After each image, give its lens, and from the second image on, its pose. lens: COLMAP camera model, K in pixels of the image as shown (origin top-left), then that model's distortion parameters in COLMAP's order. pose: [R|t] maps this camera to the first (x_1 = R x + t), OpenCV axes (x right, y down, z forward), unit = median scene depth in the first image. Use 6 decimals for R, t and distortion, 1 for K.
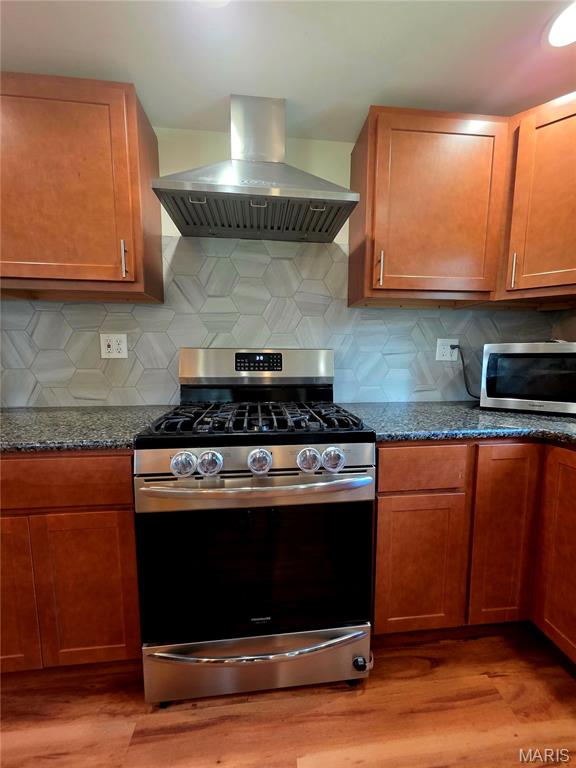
lens RADIAL K [[303.1, 0, 288.0], [0, 303.1, 384.0], [0, 0, 1]] dist [0.000924, -0.000010]
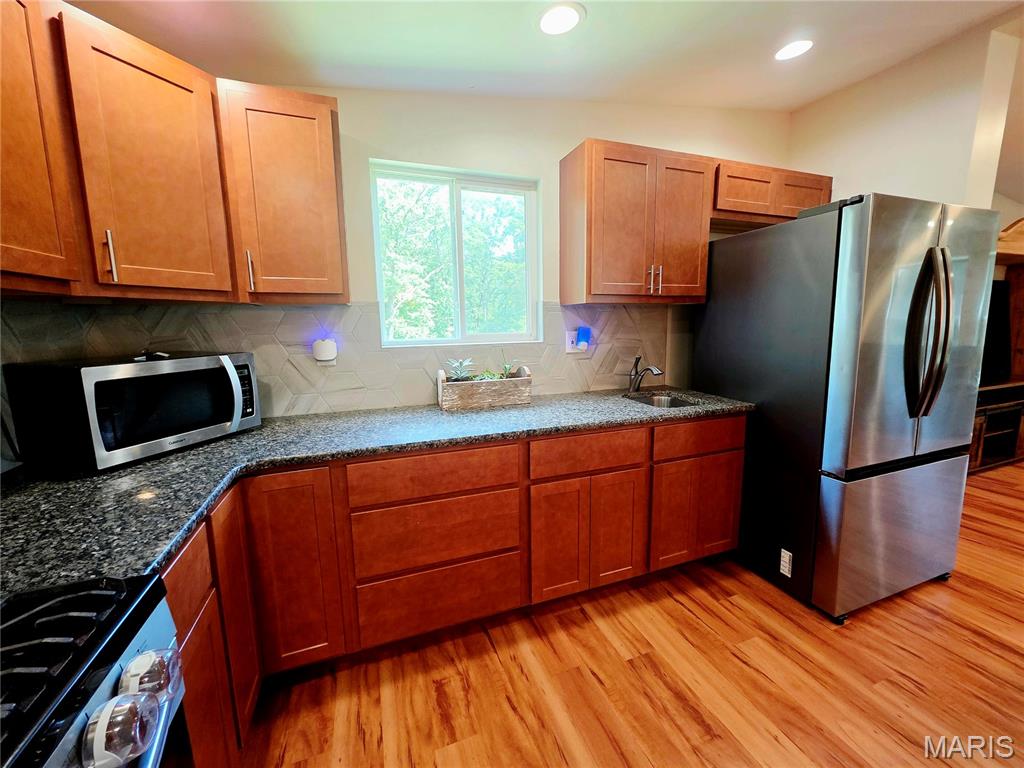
lens RADIAL K [[404.2, 0, 512.0], [0, 404.2, 384.0], [0, 0, 1]] dist [0.000924, -0.000010]
pose [[-0.247504, -0.136643, 0.959203, -0.417023], [0.115855, 0.978728, 0.169319, -0.176968], [-0.961935, 0.153035, -0.226408, 0.482881]]
